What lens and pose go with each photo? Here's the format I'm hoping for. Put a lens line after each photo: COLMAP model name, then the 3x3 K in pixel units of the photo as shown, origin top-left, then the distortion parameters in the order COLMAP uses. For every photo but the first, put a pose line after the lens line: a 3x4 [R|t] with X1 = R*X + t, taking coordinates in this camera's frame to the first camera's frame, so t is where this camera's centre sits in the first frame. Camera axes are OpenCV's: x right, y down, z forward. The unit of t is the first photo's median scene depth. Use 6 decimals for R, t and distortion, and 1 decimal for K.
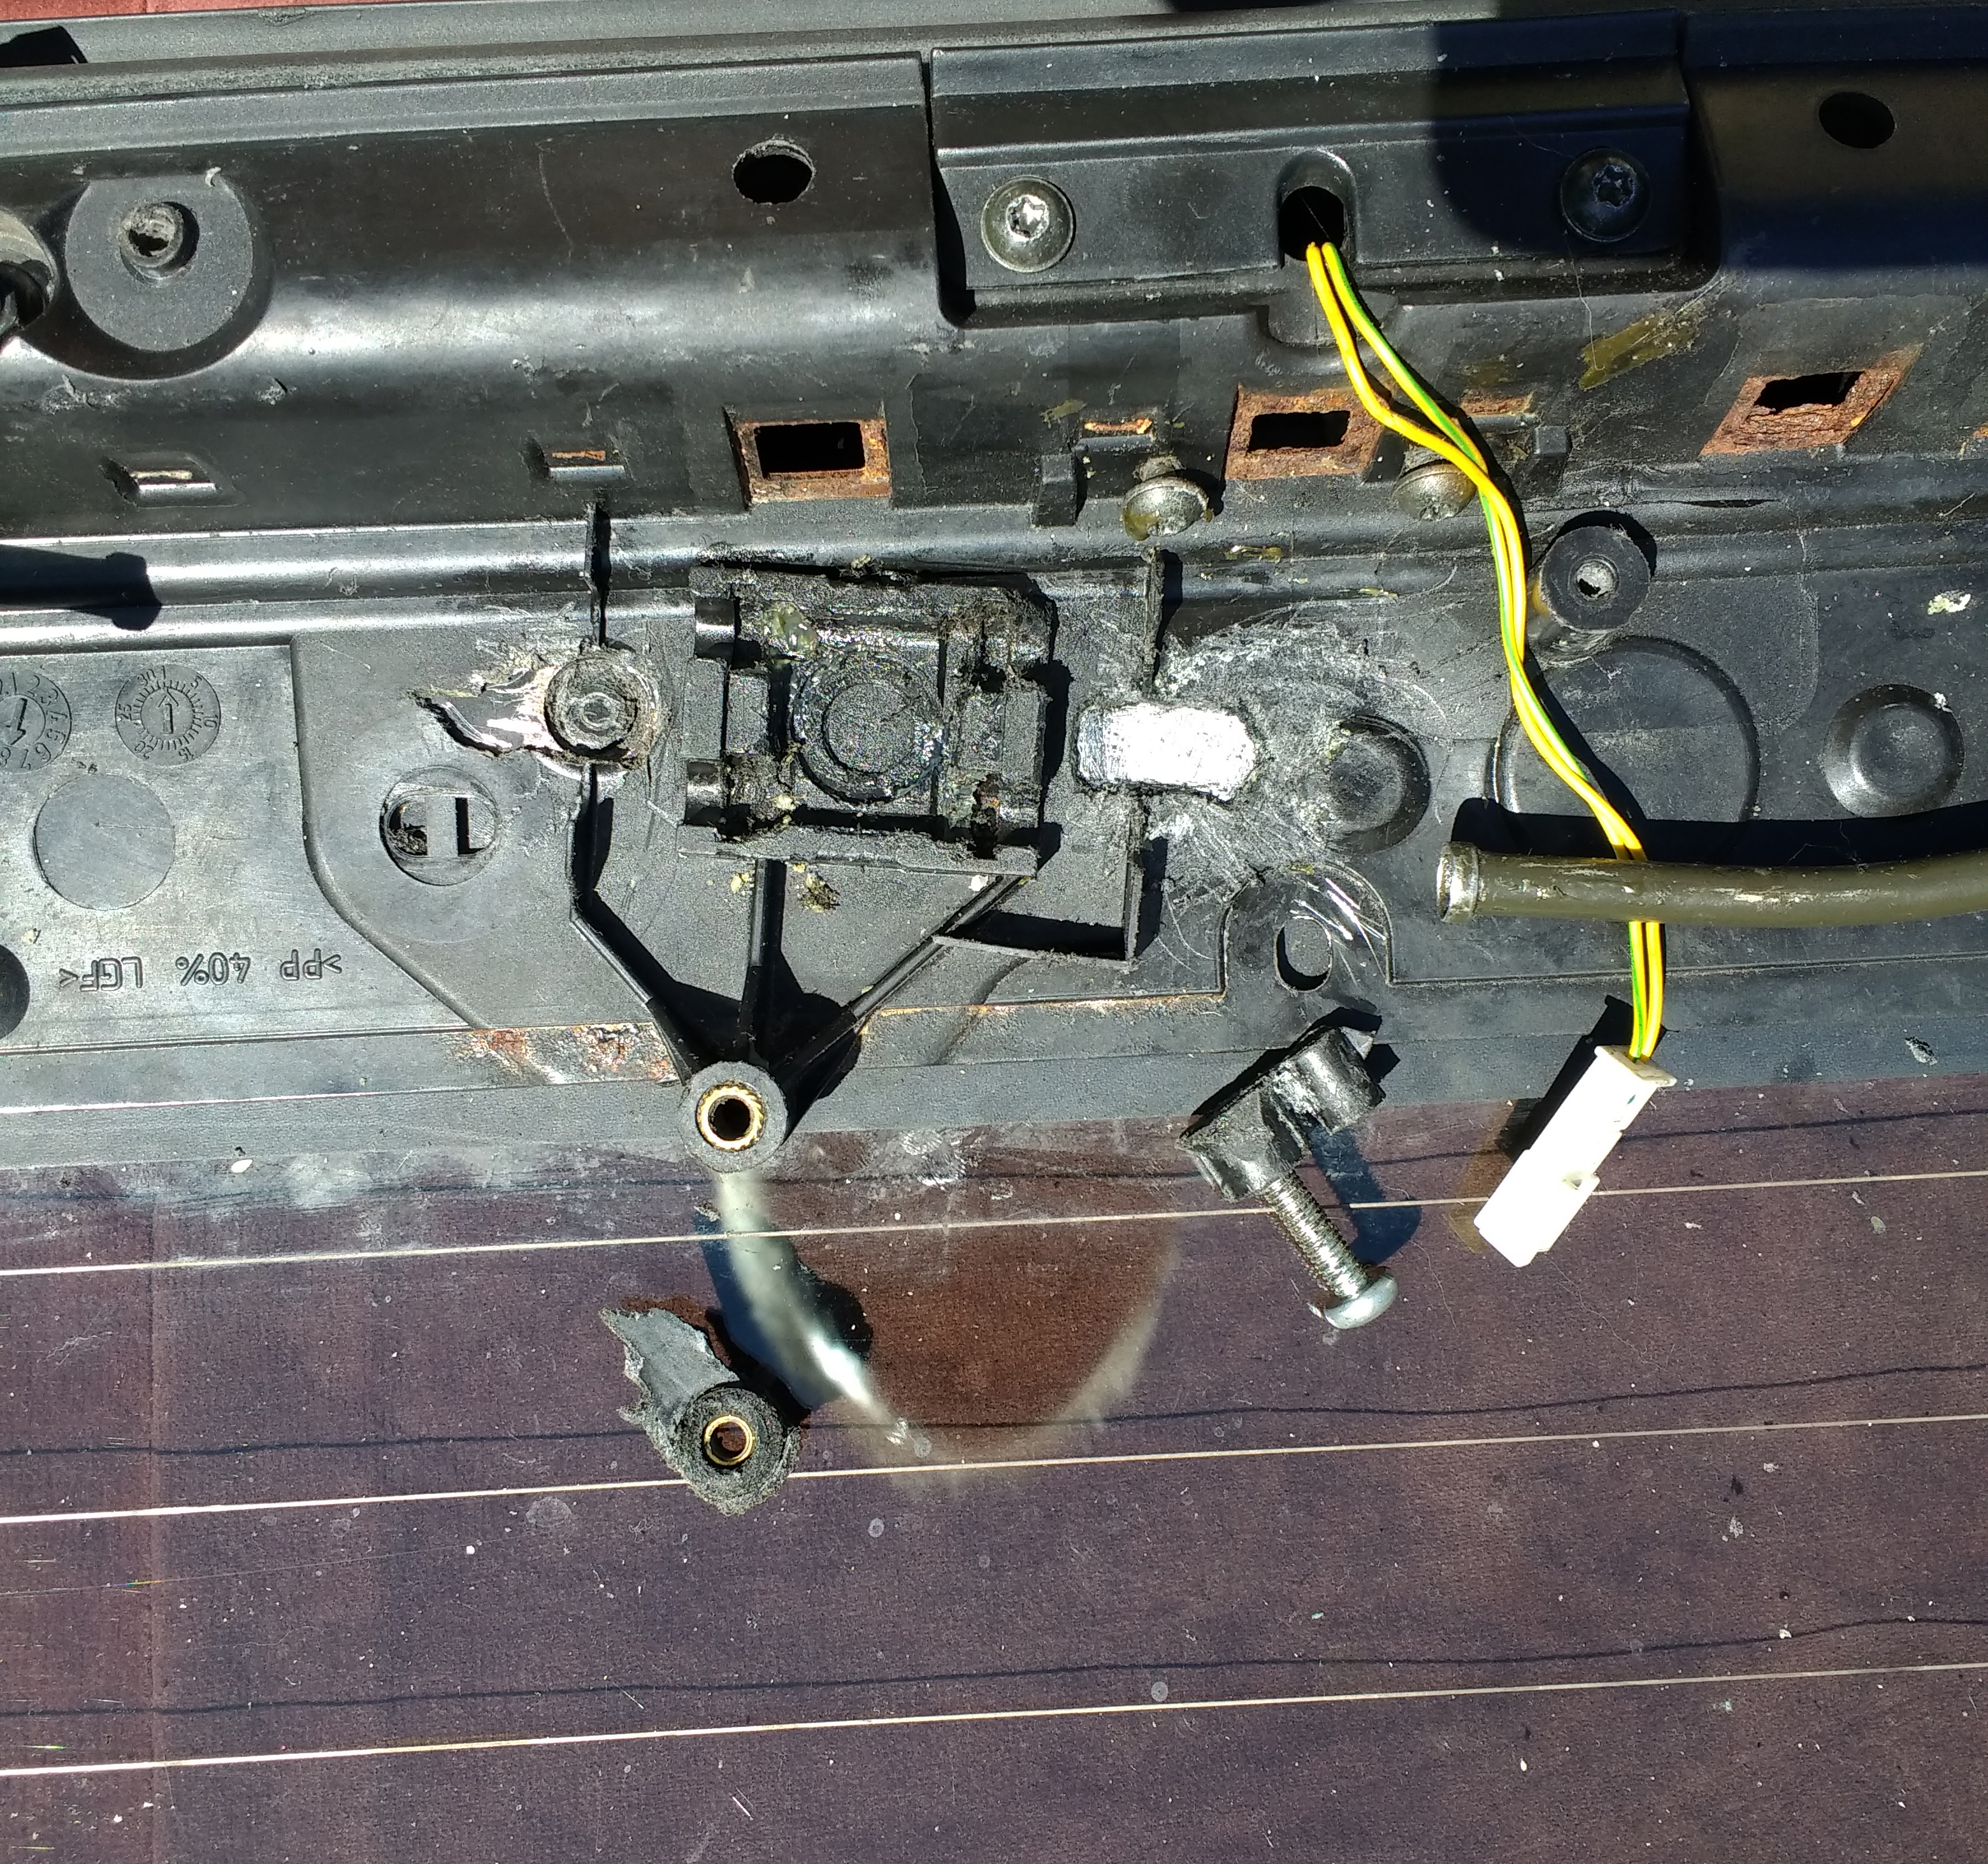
lens RADIAL K [[2685.8, 0, 994.0], [0, 2685.8, 932.0], [0, 0, 1]] dist [0.017599, 0.014796]
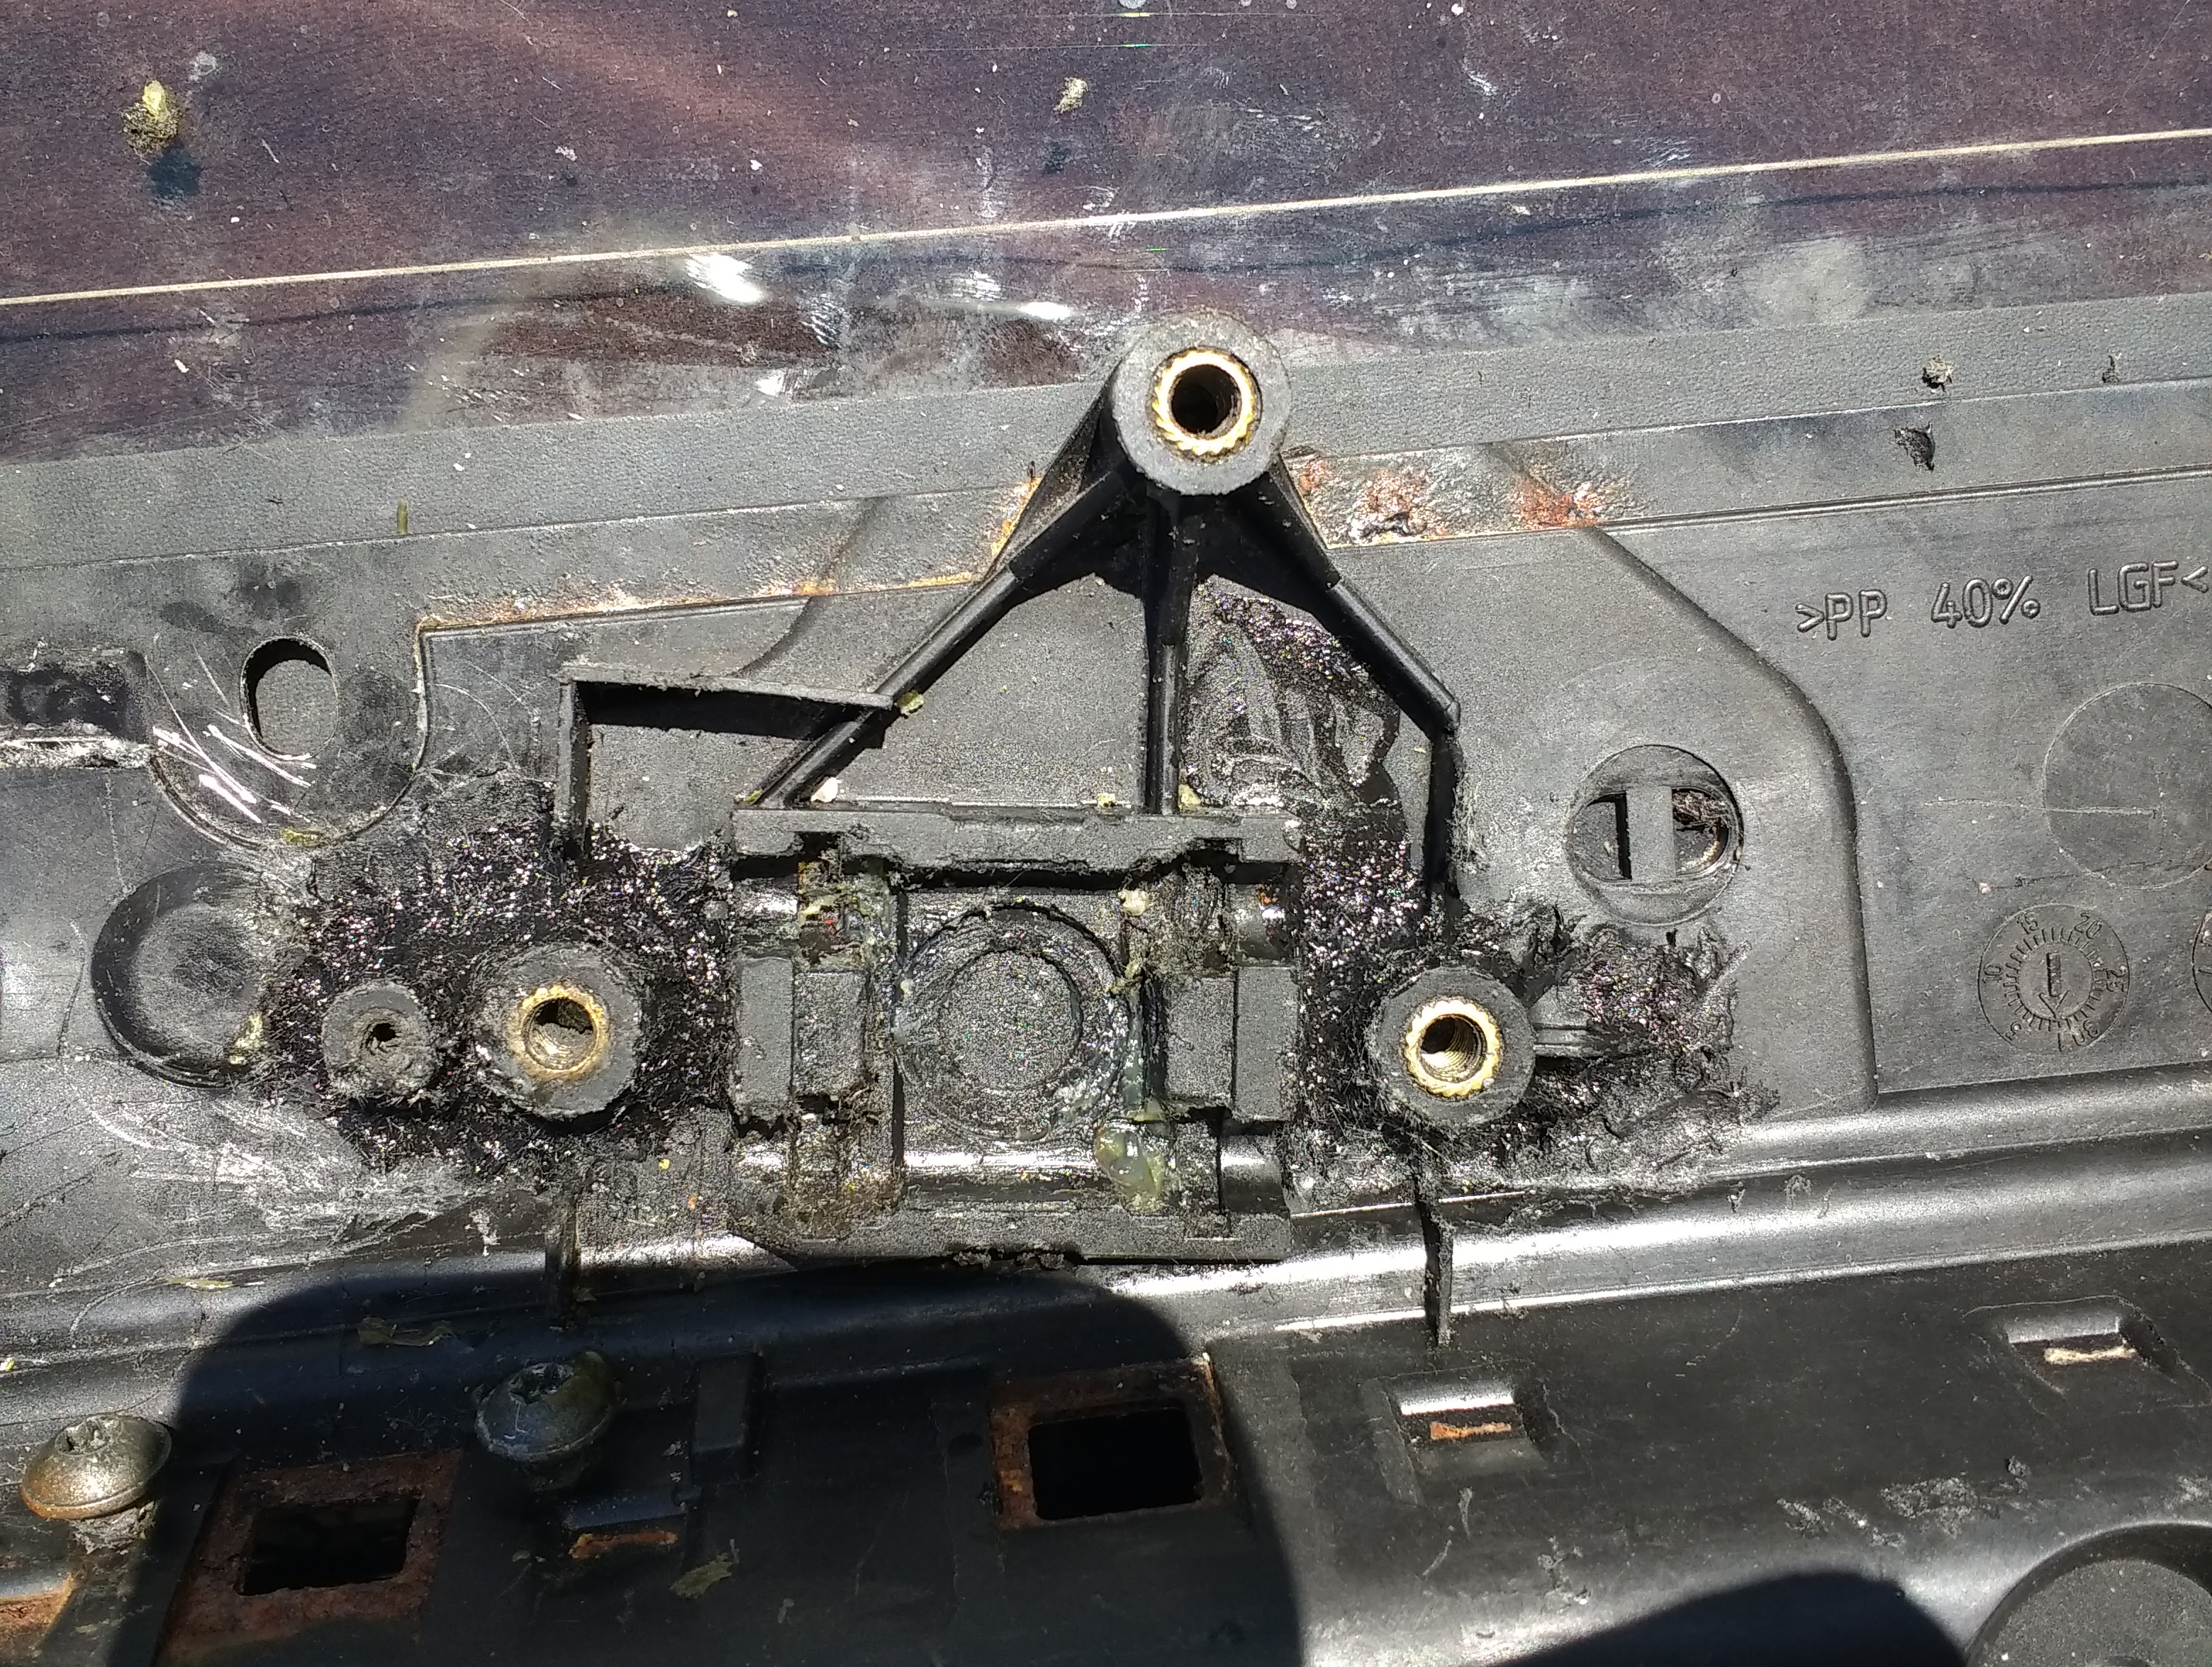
lens RADIAL K [[2653.4, 0, 1106.0], [0, 2653.4, 833.5], [0, 0, 1]] dist [0.035769, 0.018052]
pose [[-0.997009, 0.042211, -0.064743, -0.030715], [-0.036127, -0.995065, -0.092419, 0.026949], [-0.068325, -0.089804, 0.993613, 0.373858]]
